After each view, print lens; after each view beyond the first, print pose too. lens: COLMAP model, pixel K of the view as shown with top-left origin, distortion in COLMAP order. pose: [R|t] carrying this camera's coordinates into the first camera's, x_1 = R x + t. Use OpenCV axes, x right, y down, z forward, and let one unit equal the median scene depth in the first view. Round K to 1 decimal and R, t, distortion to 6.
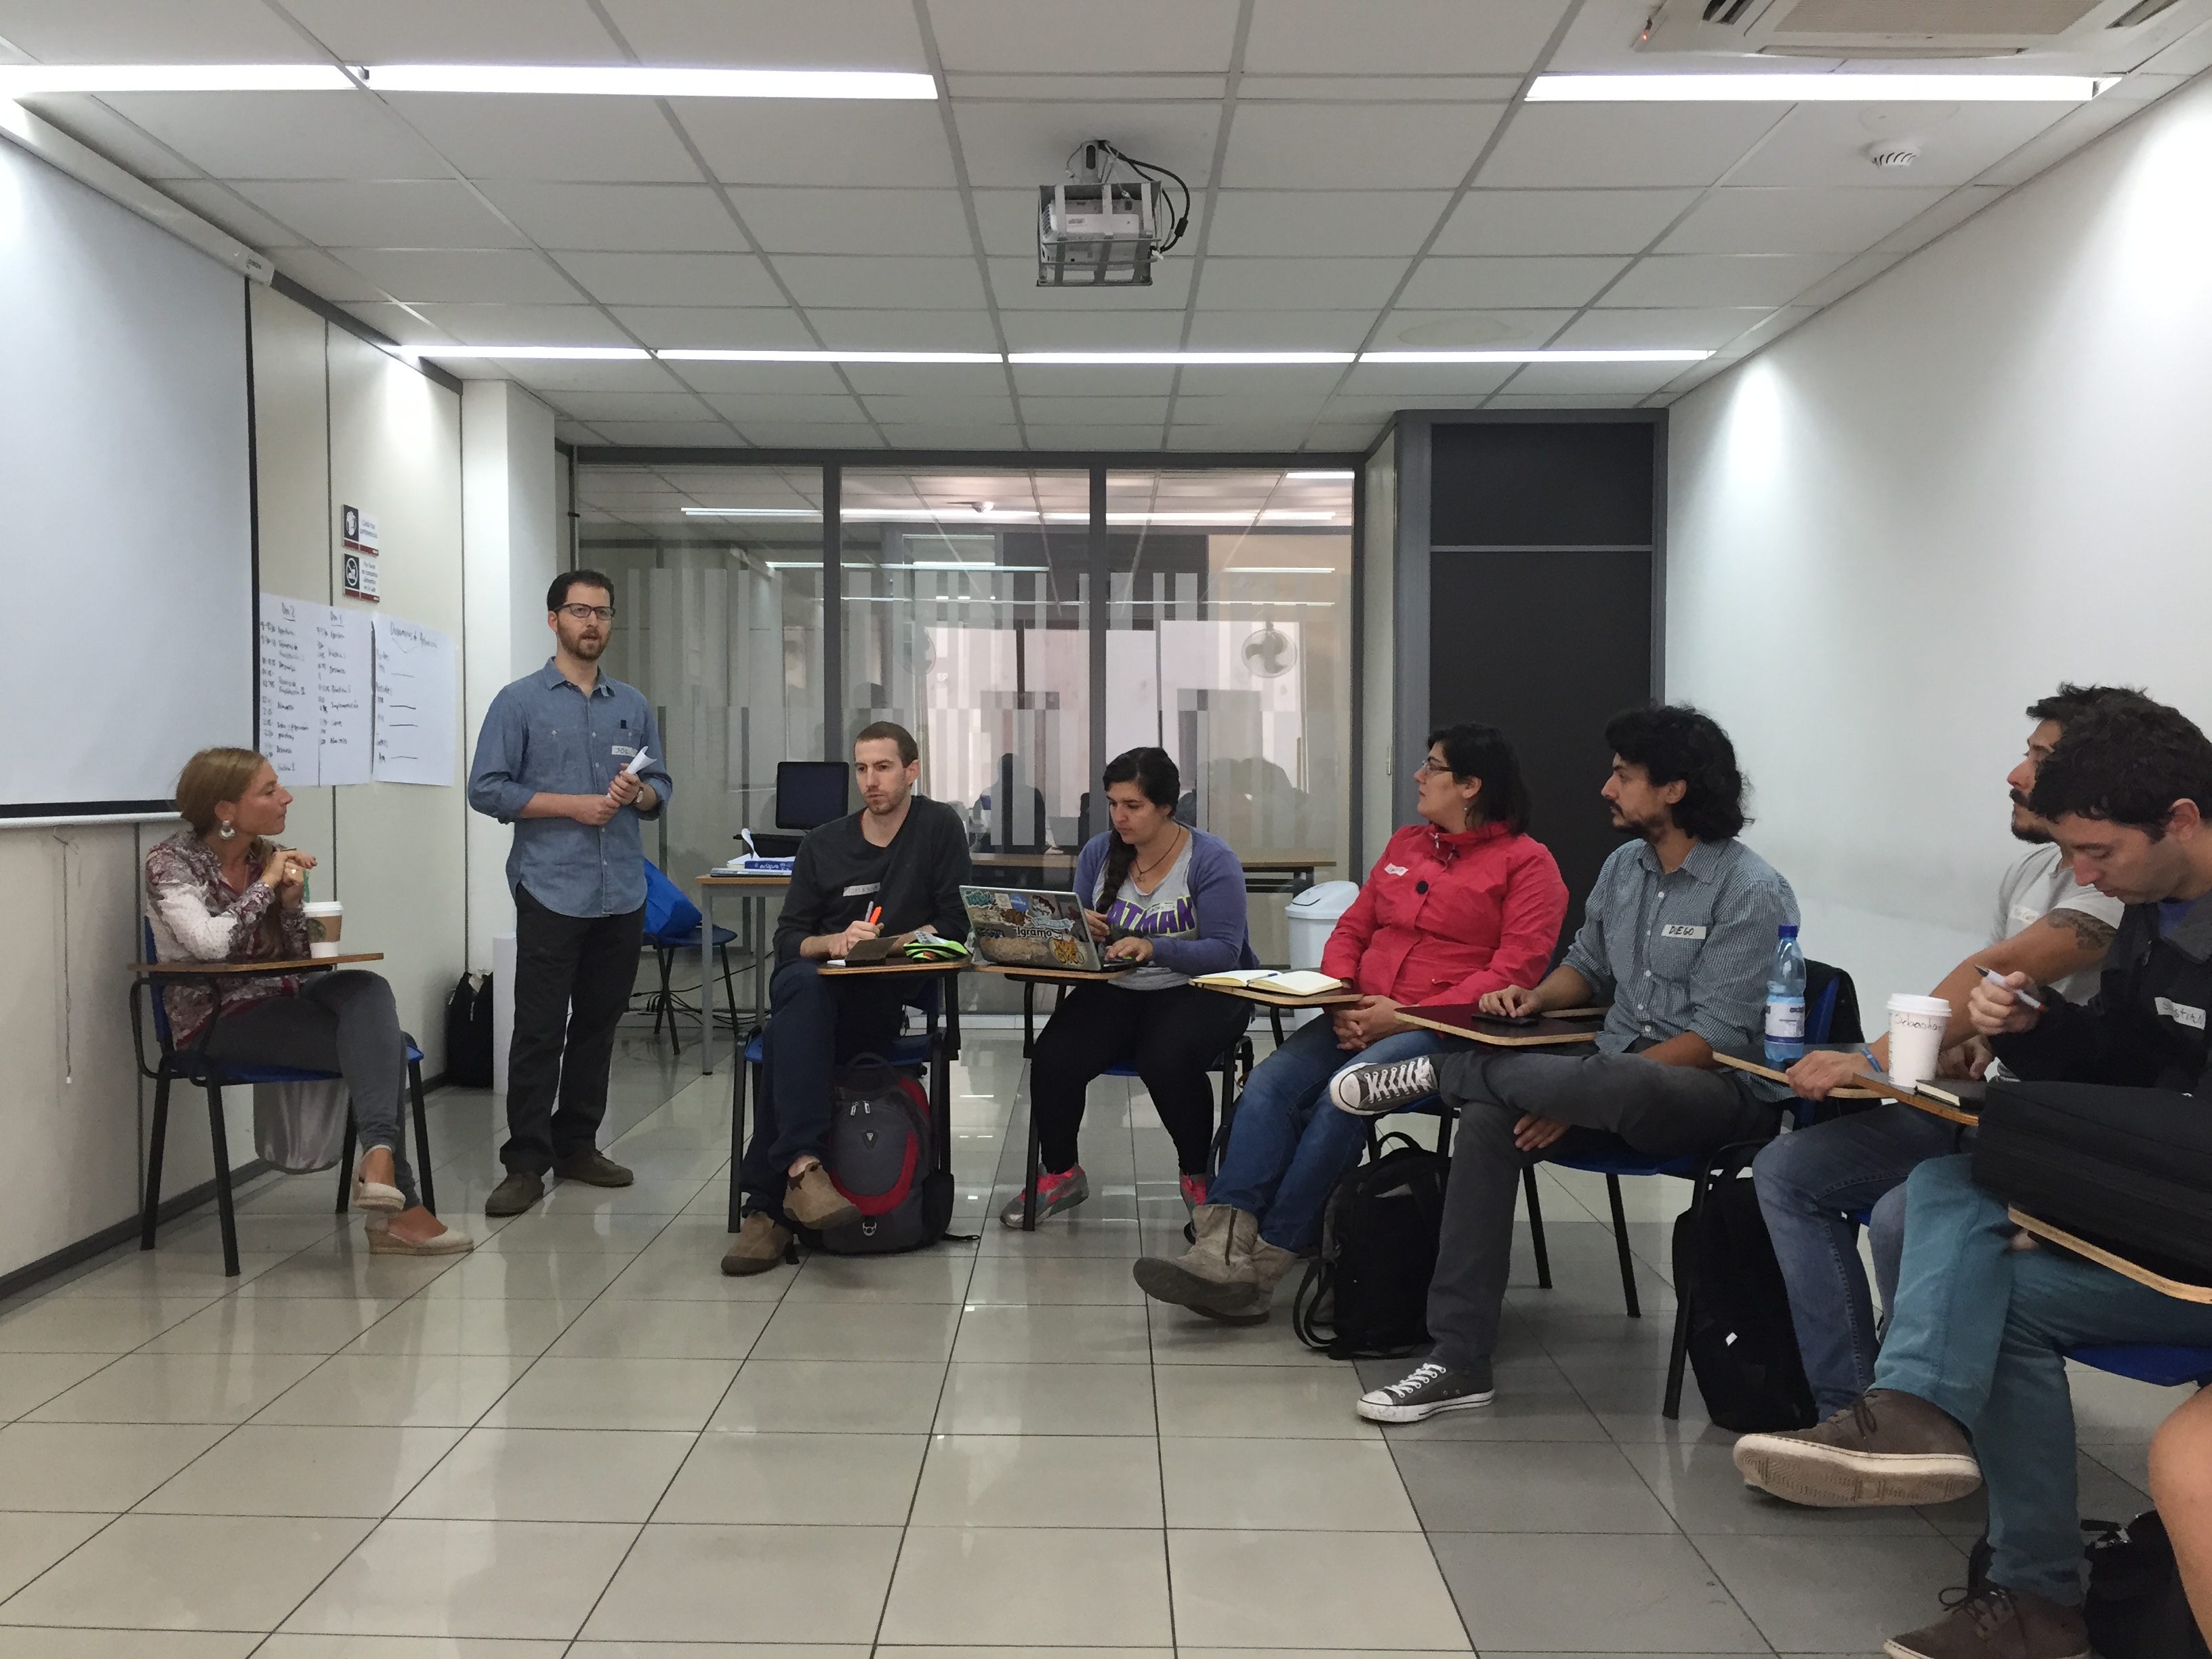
lens RADIAL K [[1881.1, 0, 1095.0], [0, 1881.1, 841.7], [0, 0, 1]] dist [0.080888, -0.105679]
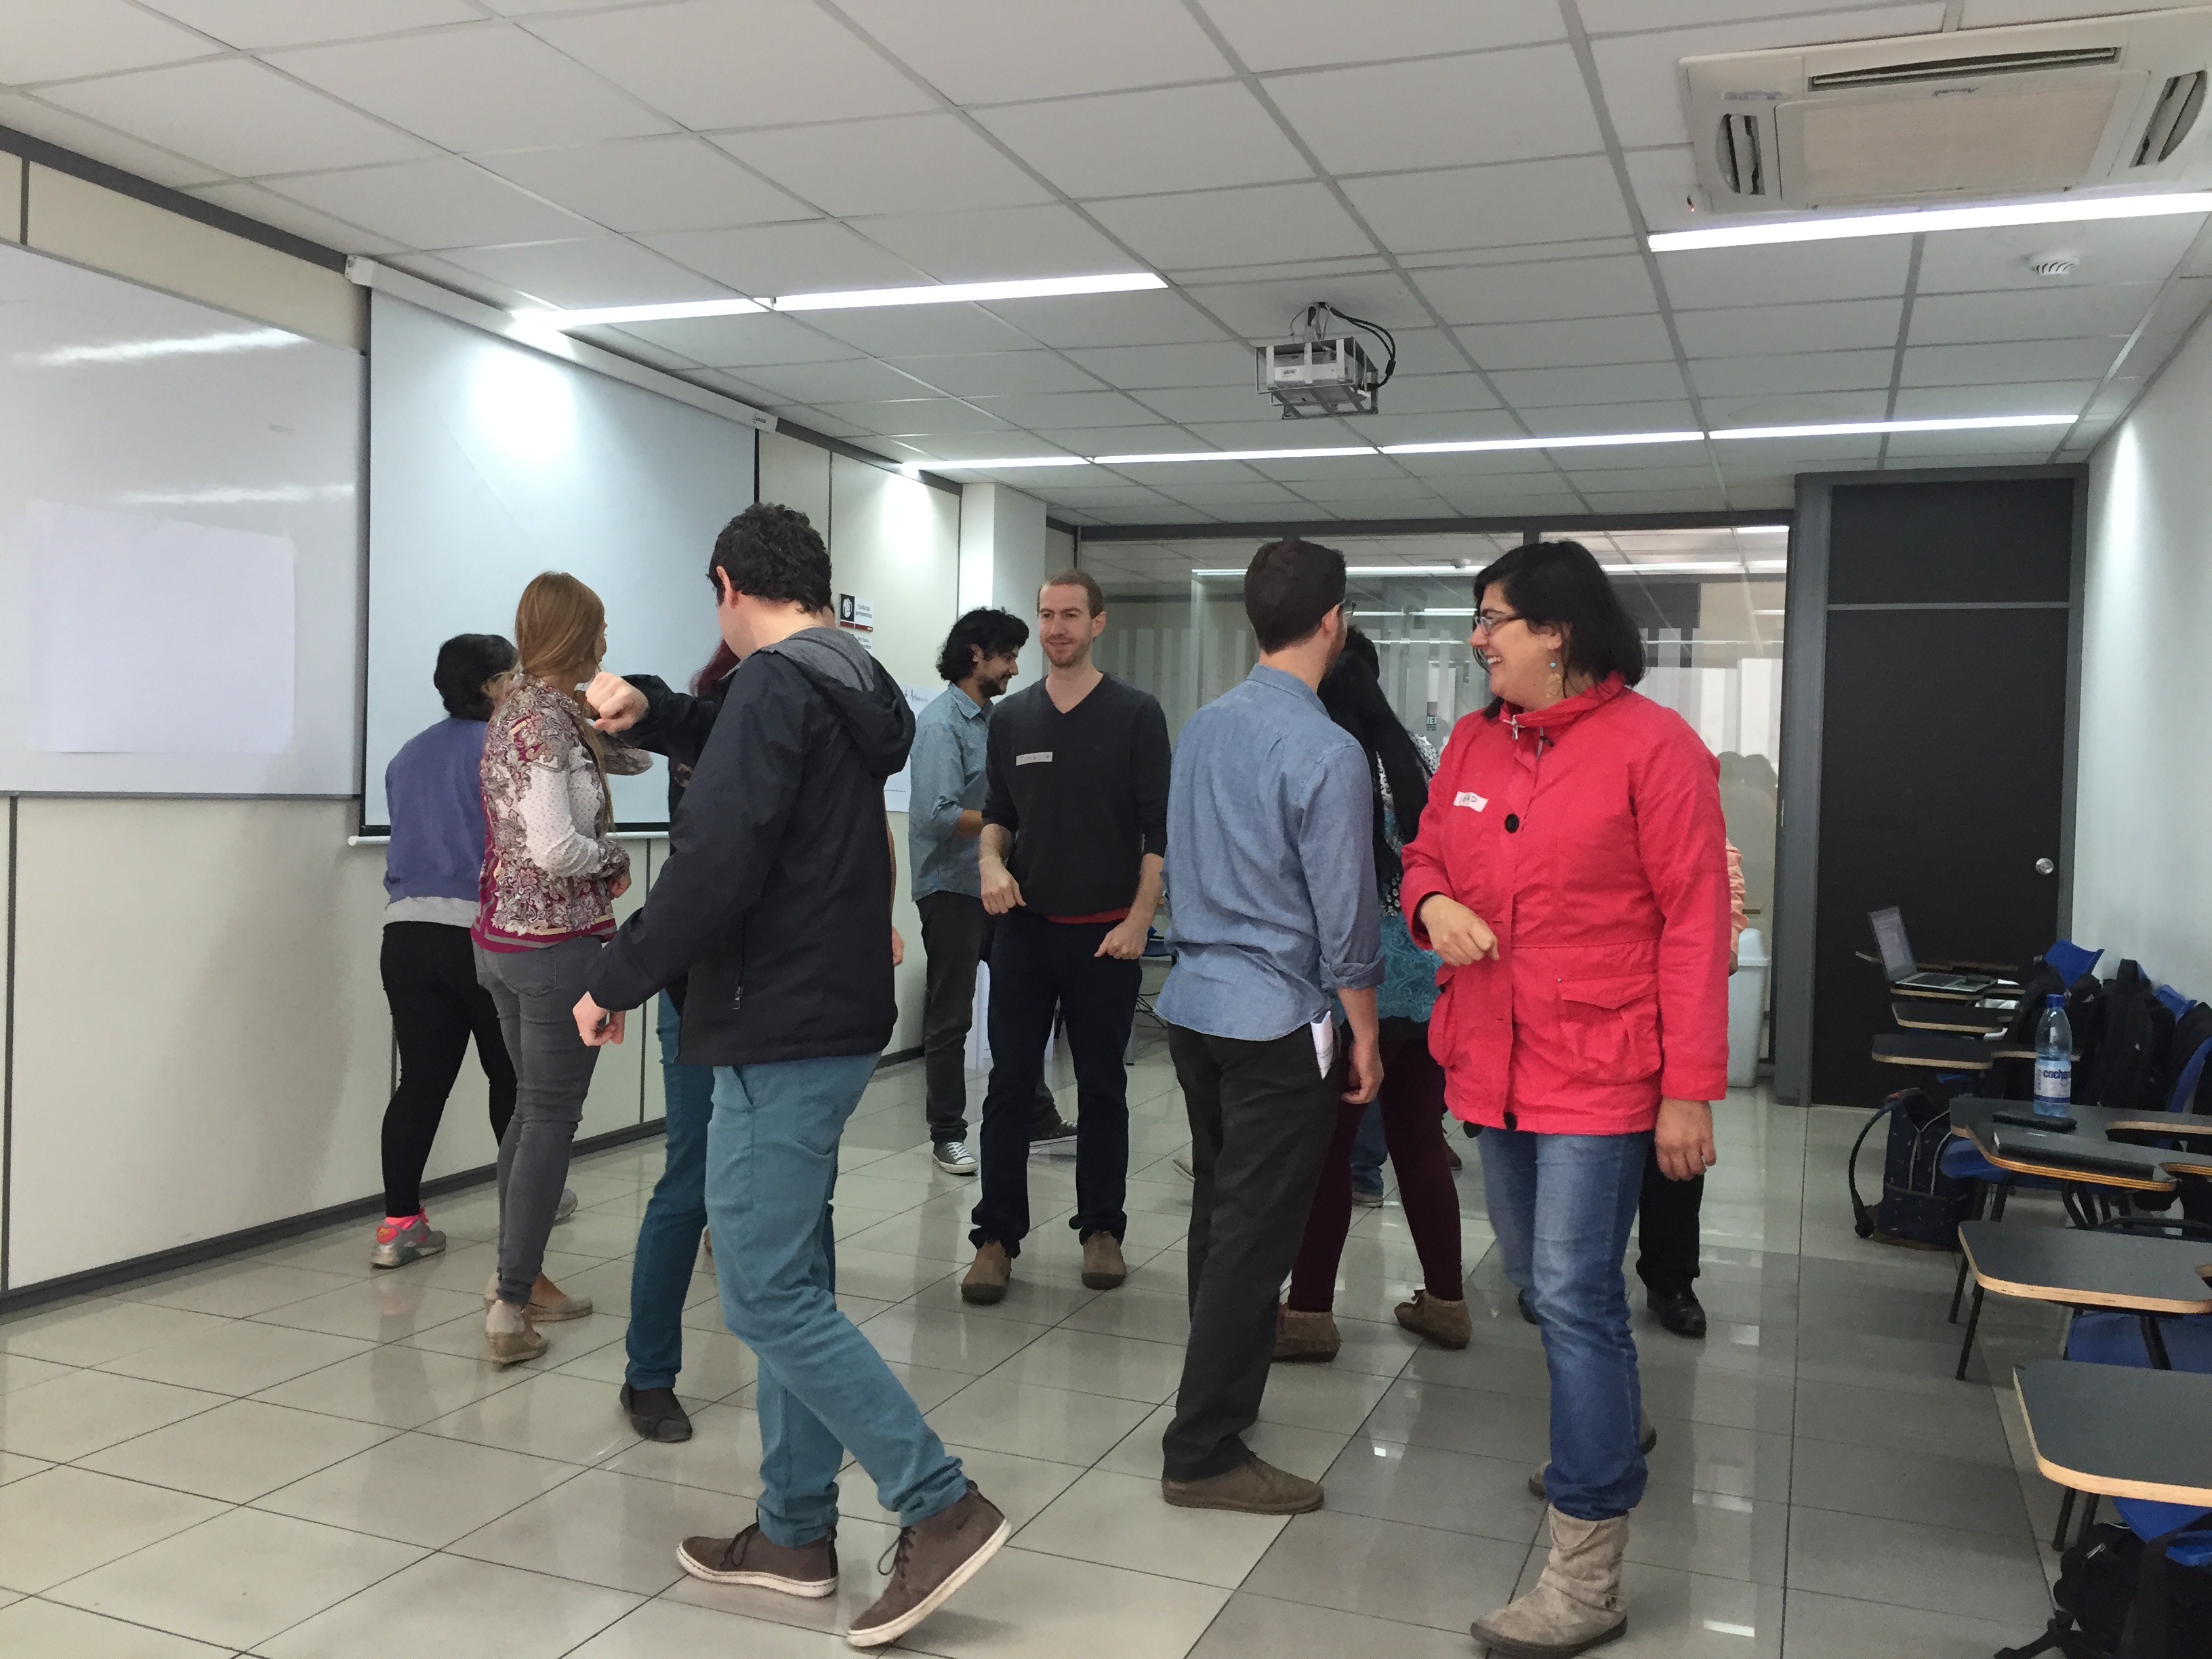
lens RADIAL K [[1890.4, 0, 1100.6], [0, 1890.4, 839.6], [0, 0, 1]] dist [0.097598, -0.158054]
pose [[0.935416, 0.031924, -0.352106, 0.222518], [-0.036933, 0.999289, -0.007516, -0.008688], [0.351615, 0.020035, 0.935930, -0.129384]]
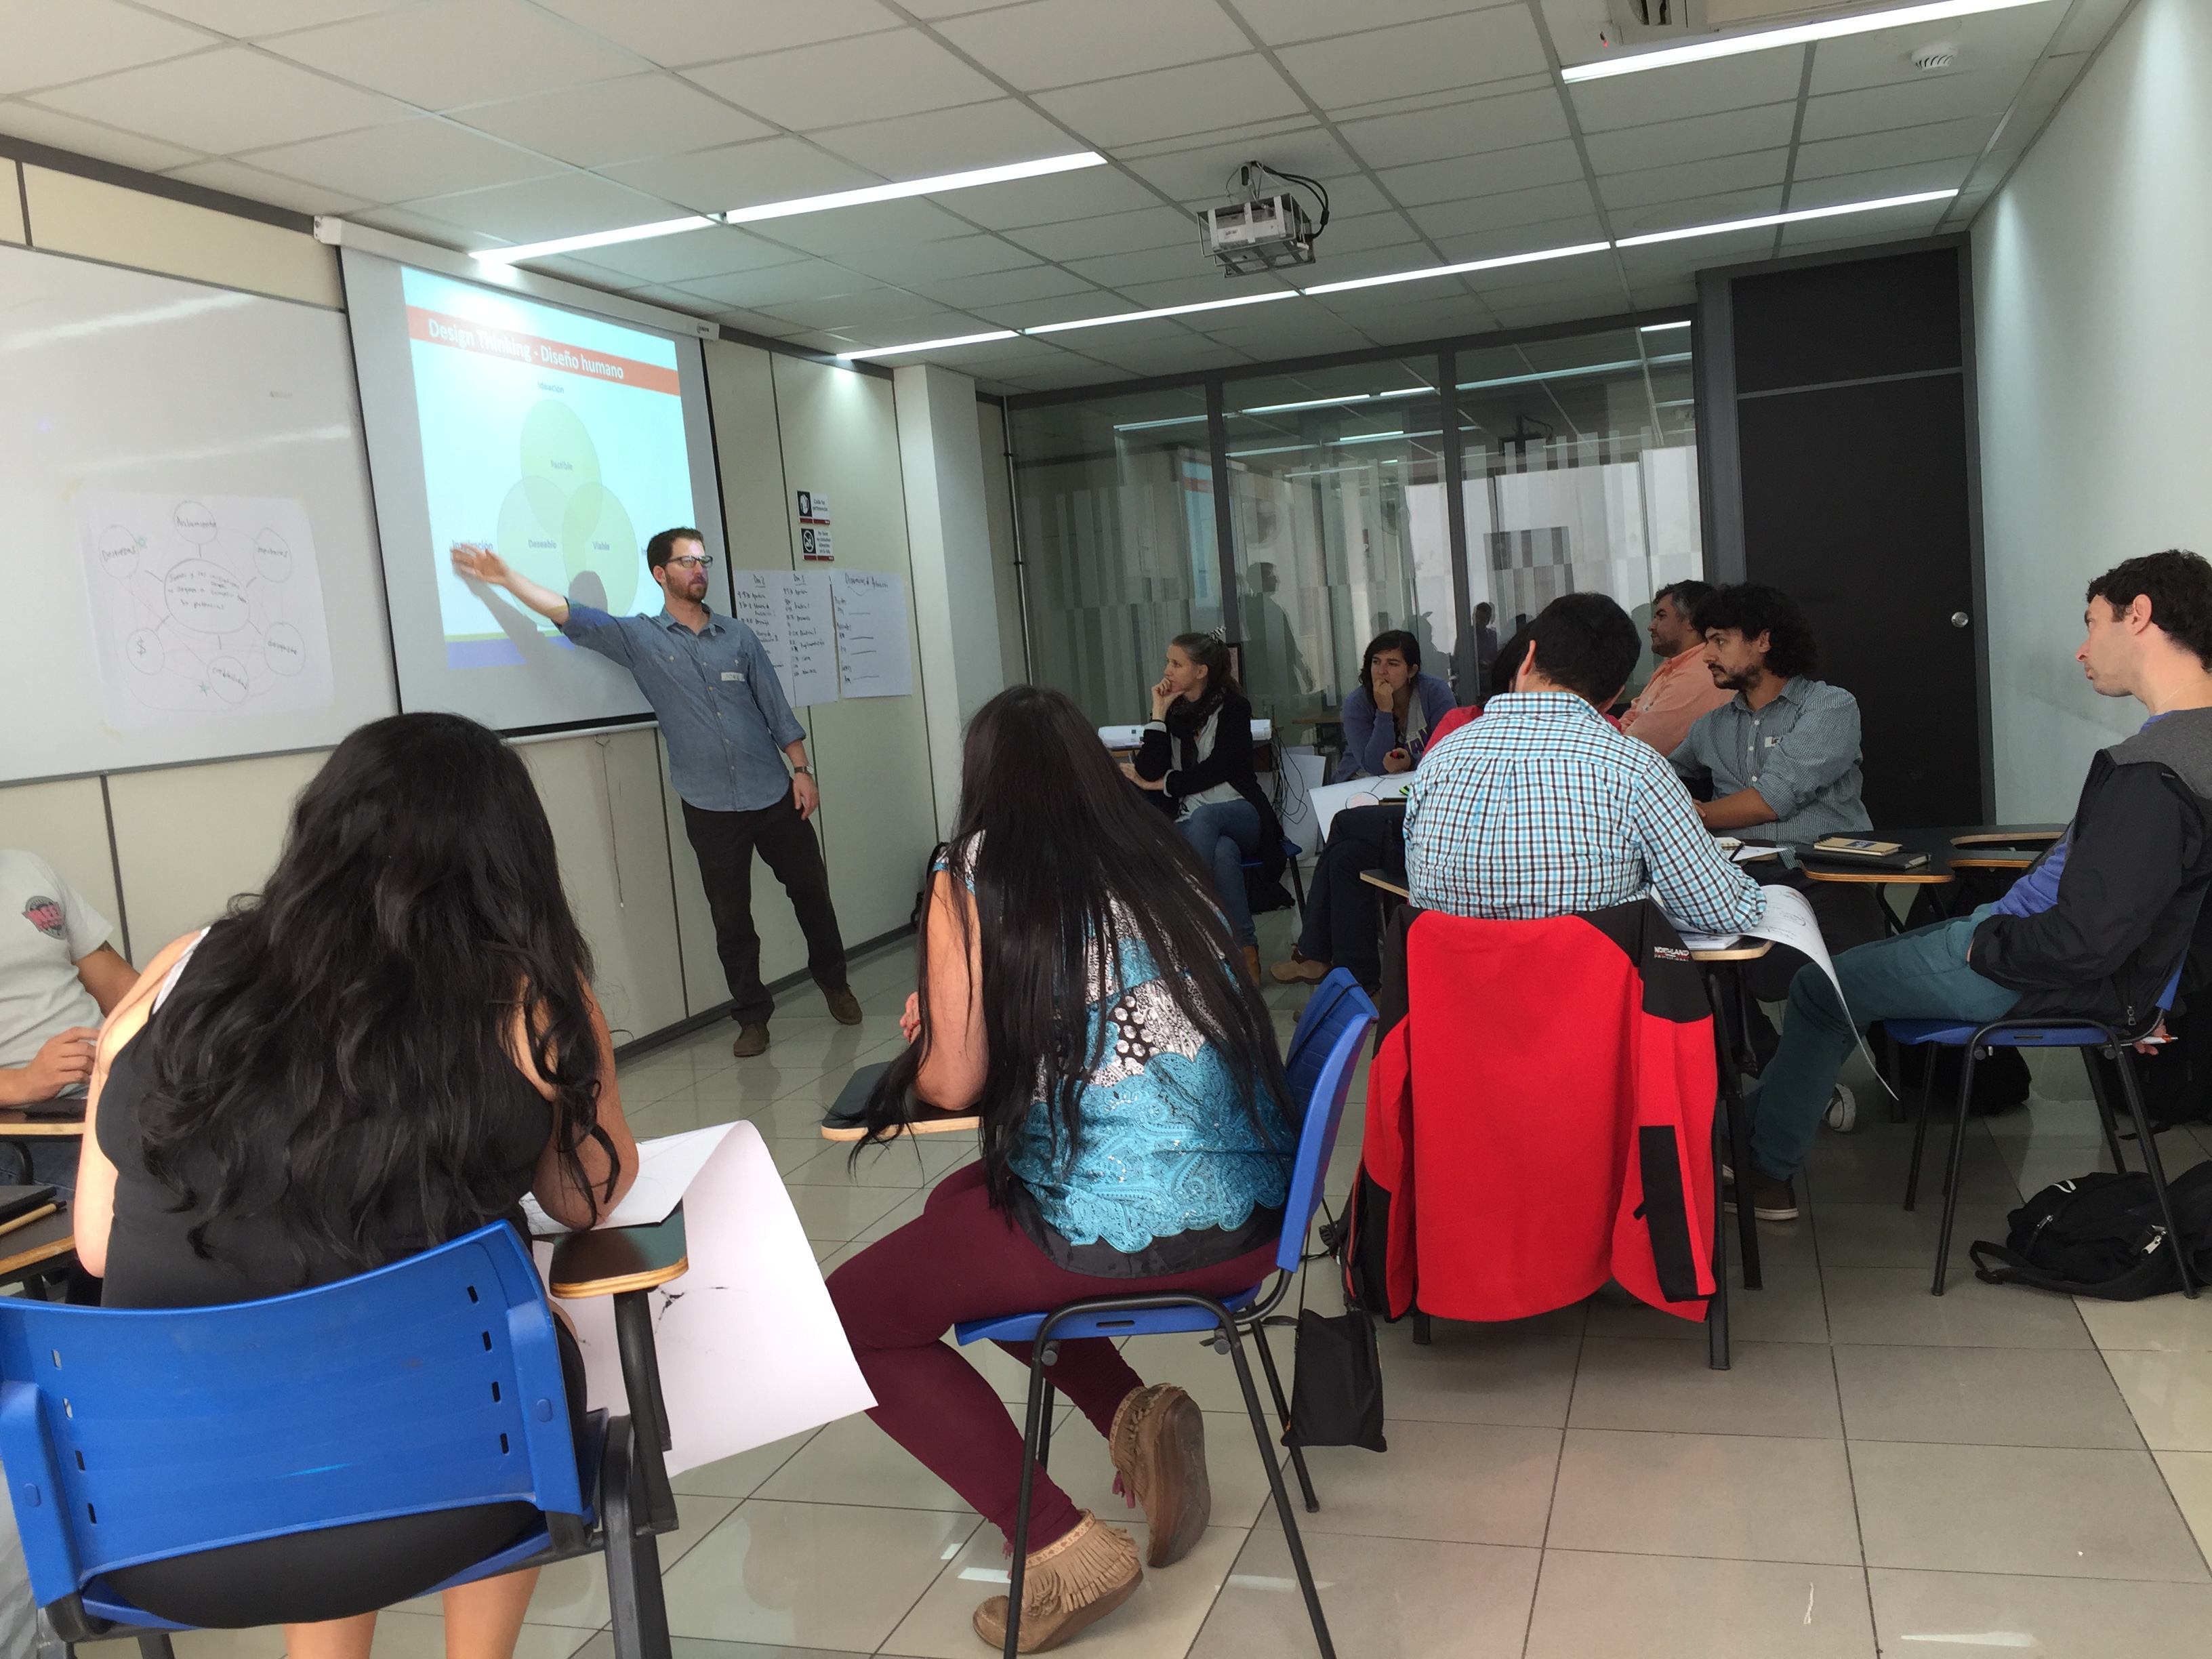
lens RADIAL K [[1890.4, 0, 1100.6], [0, 1890.4, 839.6], [0, 0, 1]] dist [0.097598, -0.158054]
pose [[0.947947, -0.054984, -0.313644, 0.202131], [0.079942, 0.994527, 0.067266, -0.008936], [0.308229, -0.088838, 0.947155, -0.200397]]
